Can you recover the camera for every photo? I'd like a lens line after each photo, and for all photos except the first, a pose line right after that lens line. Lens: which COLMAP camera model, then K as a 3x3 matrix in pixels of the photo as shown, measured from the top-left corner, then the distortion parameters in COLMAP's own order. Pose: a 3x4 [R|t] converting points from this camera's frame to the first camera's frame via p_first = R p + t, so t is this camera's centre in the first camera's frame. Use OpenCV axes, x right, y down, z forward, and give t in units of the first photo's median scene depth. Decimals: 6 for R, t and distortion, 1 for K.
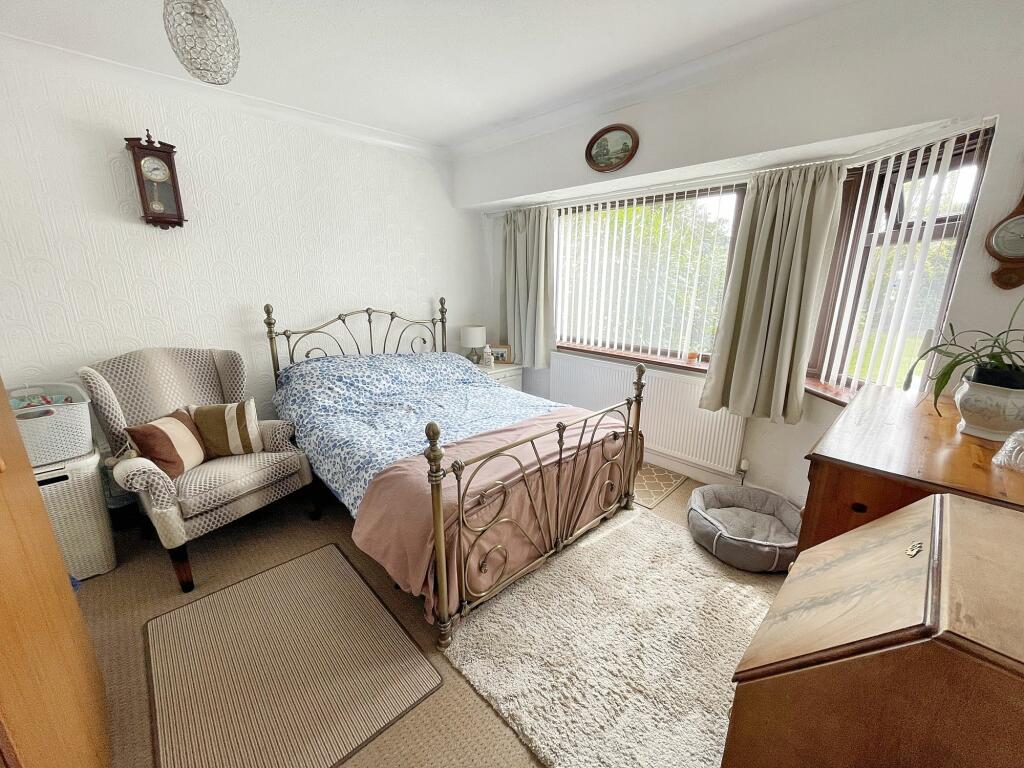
lens RADIAL K [[413.0, 0, 512.0], [0, 413.0, 381.6], [0, 0, 1]] dist [0.000998, -0.000381]
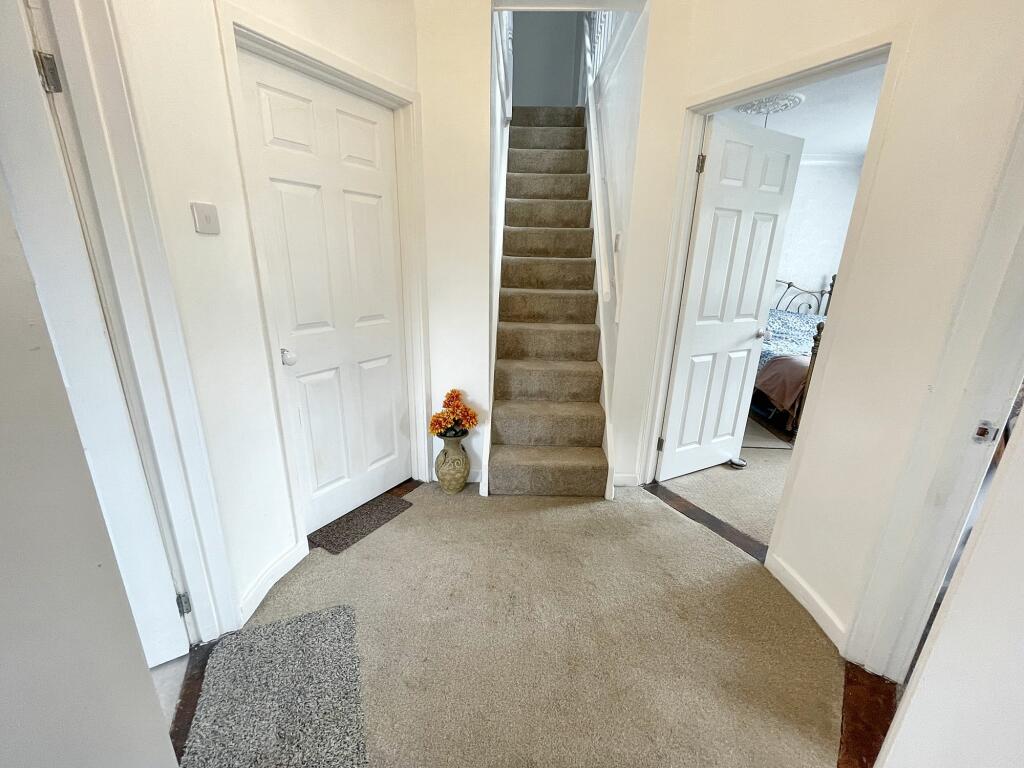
lens RADIAL K [[413.0, 0, 512.5], [0, 413.0, 382.5], [0, 0, 1]] dist [0.000998, -0.000381]
pose [[0.698383, 0.220079, -0.681048, 0.083839], [-0.196781, 0.973922, 0.112931, 0.187370], [0.688141, 0.055148, 0.723478, -0.642447]]
